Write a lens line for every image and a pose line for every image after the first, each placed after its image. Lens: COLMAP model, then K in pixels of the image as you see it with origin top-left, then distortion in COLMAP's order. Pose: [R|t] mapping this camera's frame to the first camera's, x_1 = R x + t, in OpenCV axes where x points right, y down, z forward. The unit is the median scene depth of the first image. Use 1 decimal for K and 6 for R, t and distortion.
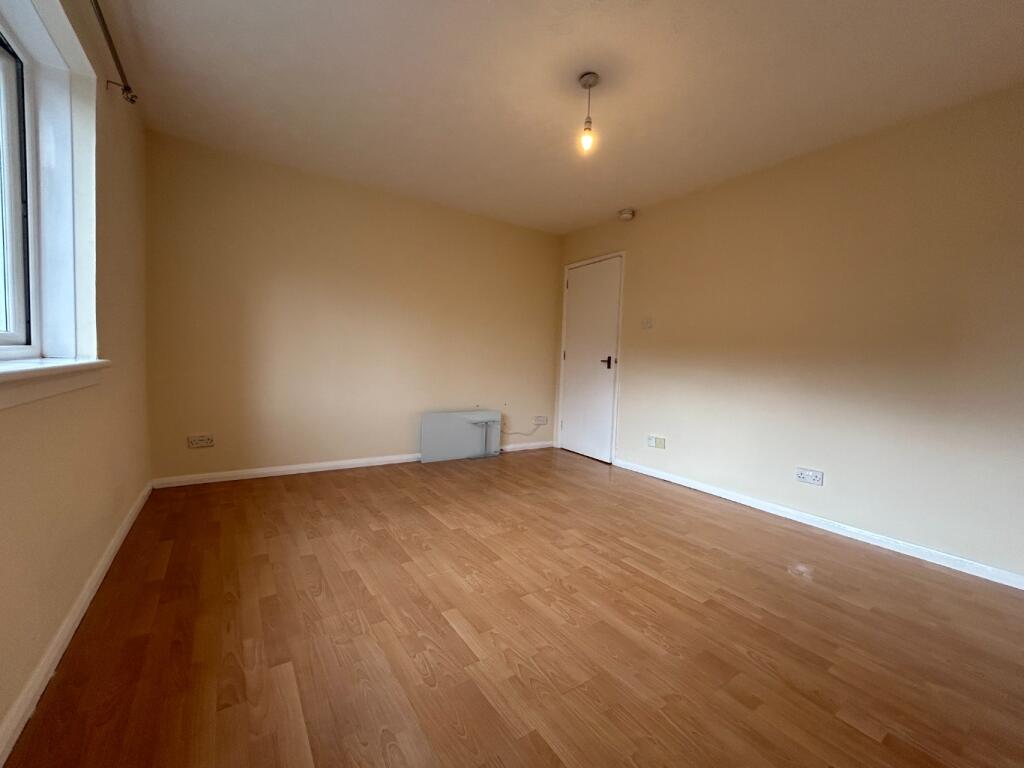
lens RADIAL K [[412.9, 0, 510.9], [0, 412.9, 384.0], [0, 0, 1]] dist [0.001053, -0.000006]
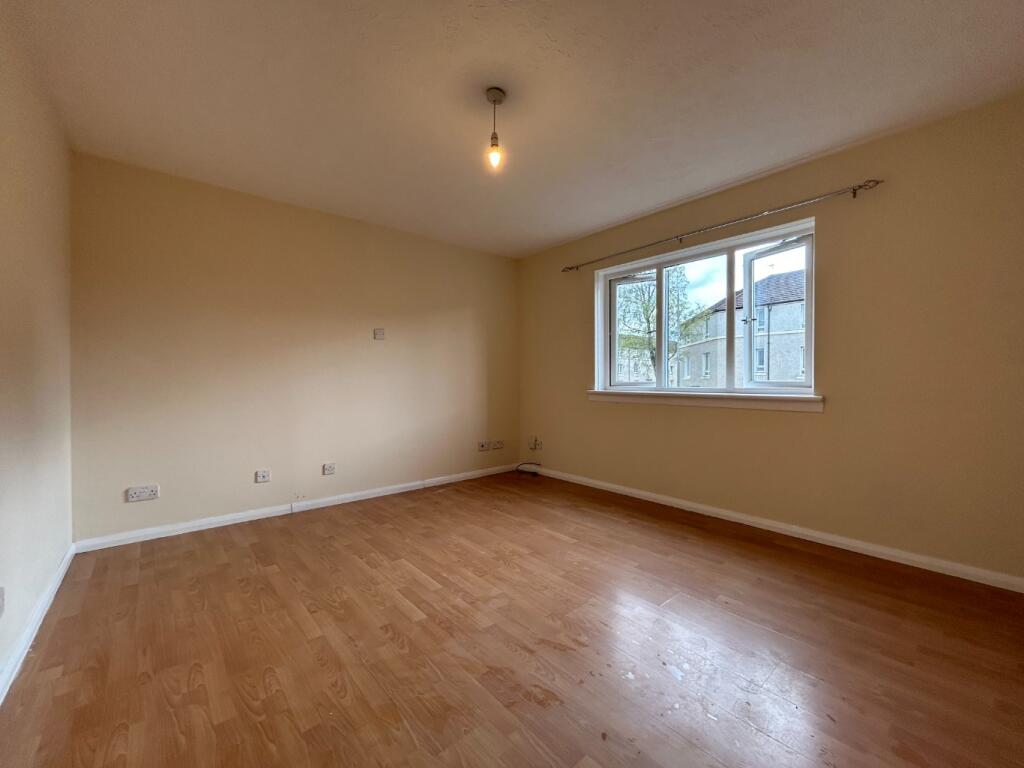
lens RADIAL K [[412.9, 0, 510.7], [0, 412.9, 382.3], [0, 0, 1]] dist [0.001053, -0.000006]
pose [[-0.993593, -0.036674, -0.106901, 0.247923], [-0.044044, 0.996752, 0.067418, -0.145219], [0.104081, 0.071694, -0.991981, 2.127519]]
